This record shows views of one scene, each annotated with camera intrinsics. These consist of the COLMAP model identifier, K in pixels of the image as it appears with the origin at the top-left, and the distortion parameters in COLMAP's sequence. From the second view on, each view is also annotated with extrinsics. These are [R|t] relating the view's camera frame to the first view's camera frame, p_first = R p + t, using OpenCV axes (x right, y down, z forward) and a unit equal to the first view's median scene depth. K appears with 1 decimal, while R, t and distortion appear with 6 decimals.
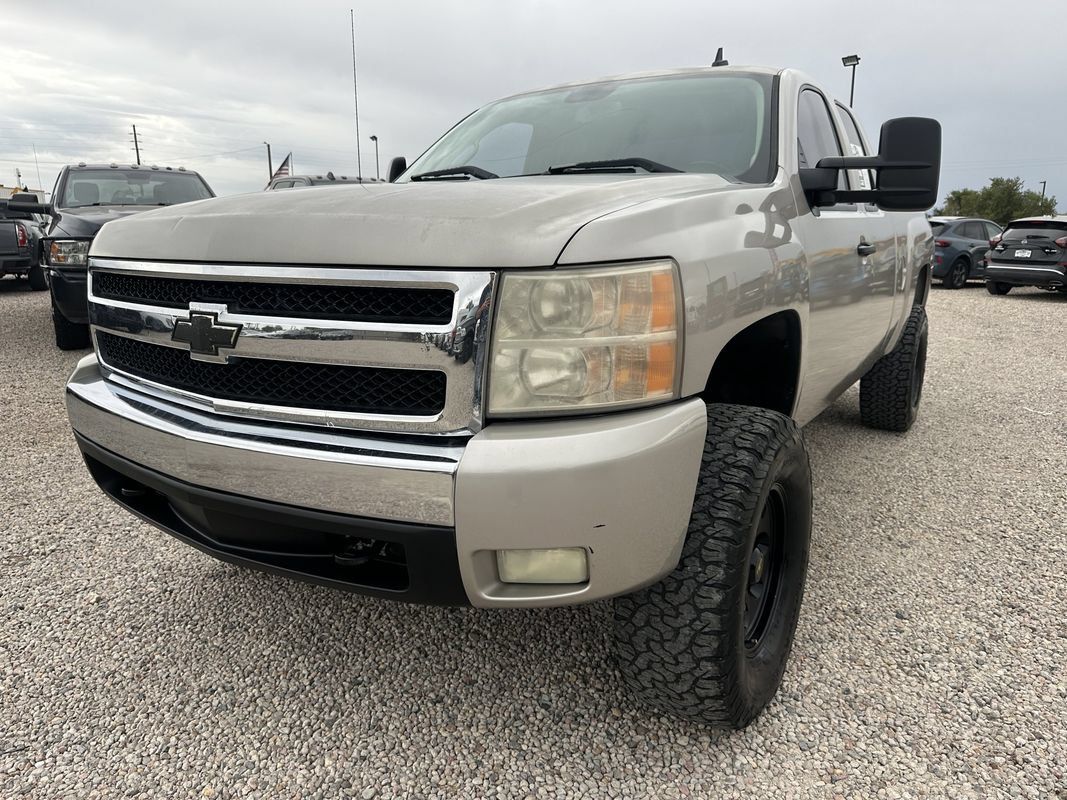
lens RADIAL K [[735.8, 0, 508.0], [0, 735.8, 392.2], [0, 0, 1]] dist [0.041502, -0.051346]
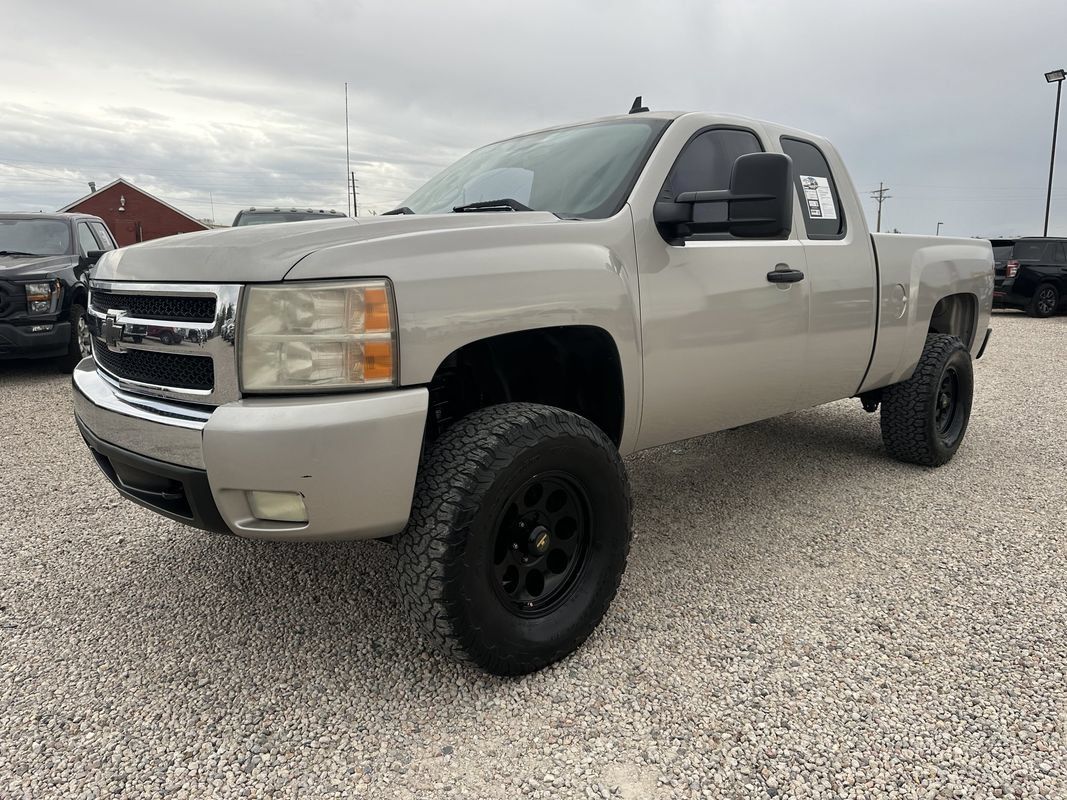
lens RADIAL K [[735.8, 0, 513.5], [0, 735.8, 386.0], [0, 0, 1]] dist [0.041502, -0.051346]
pose [[0.969259, 0.035759, -0.243432, 0.557794], [-0.048177, 0.997813, -0.045249, 0.043932], [0.241281, 0.055586, 0.968862, -0.147651]]
